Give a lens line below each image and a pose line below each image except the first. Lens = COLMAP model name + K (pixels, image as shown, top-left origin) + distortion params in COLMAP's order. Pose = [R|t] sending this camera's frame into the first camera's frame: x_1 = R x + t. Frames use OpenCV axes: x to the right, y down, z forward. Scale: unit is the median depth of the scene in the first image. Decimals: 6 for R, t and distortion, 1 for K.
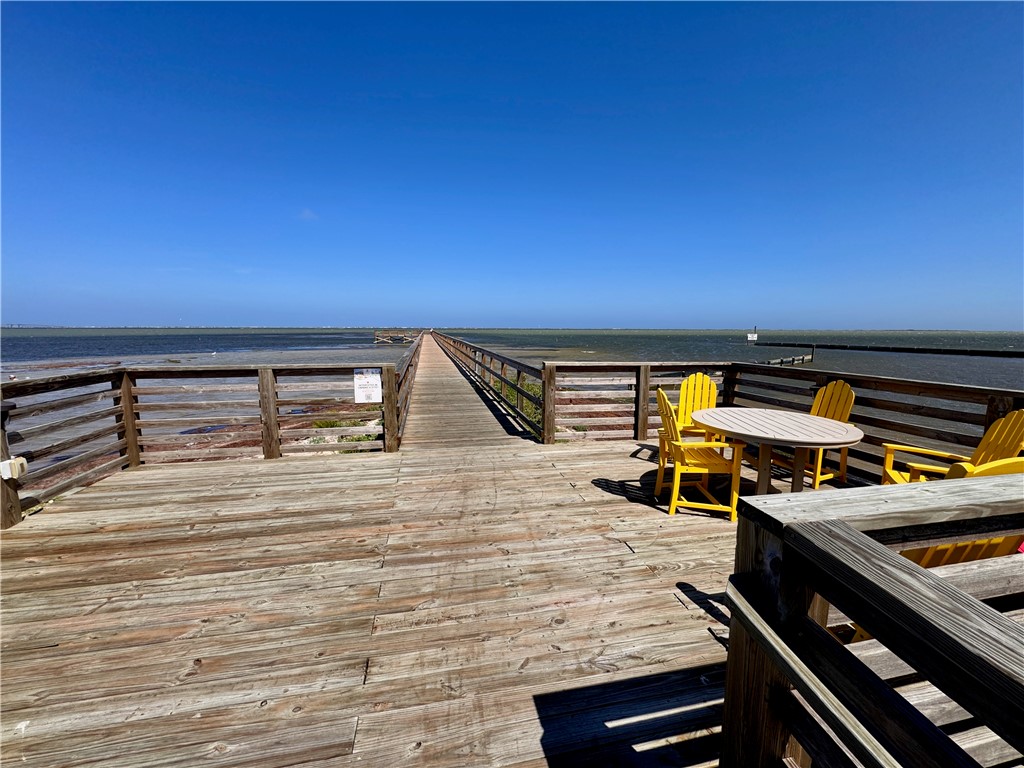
lens RADIAL K [[407.2, 0, 512.0], [0, 407.2, 384.0], [0, 0, 1]] dist [0.000580, 0.000086]
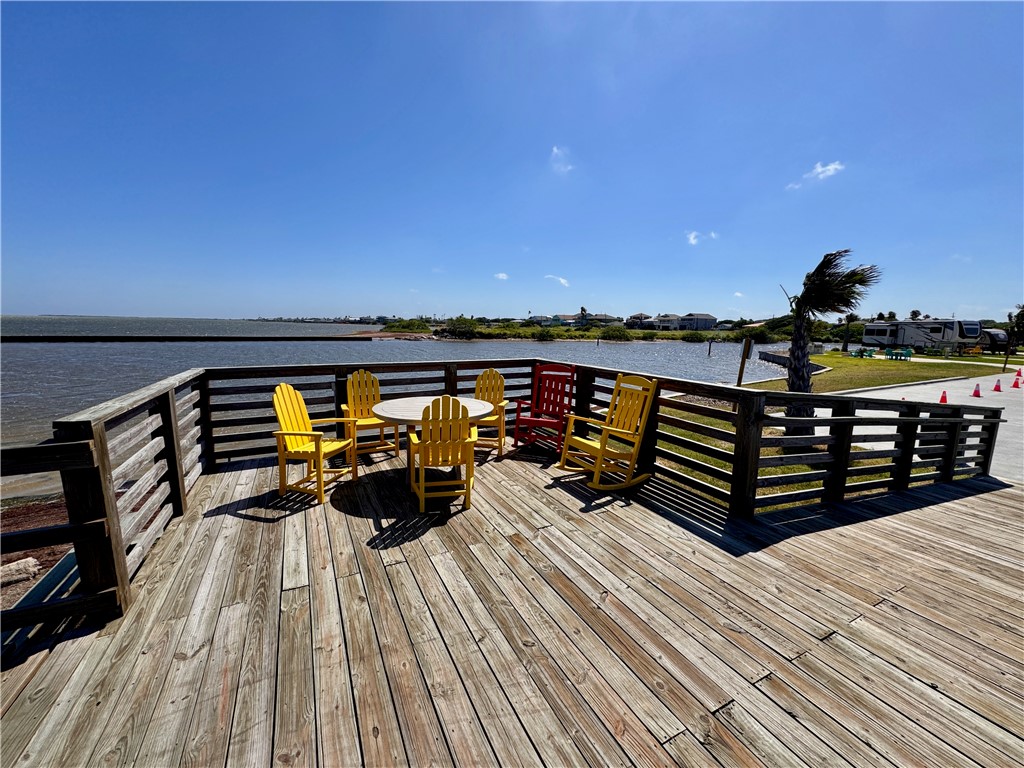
lens RADIAL K [[407.2, 0, 512.0], [0, 407.2, 384.0], [0, 0, 1]] dist [0.000580, 0.000086]
pose [[-0.272818, -0.147806, 0.950644, -0.504090], [0.106759, 0.977374, 0.182600, -0.148736], [-0.956124, 0.151307, -0.250865, 0.929192]]
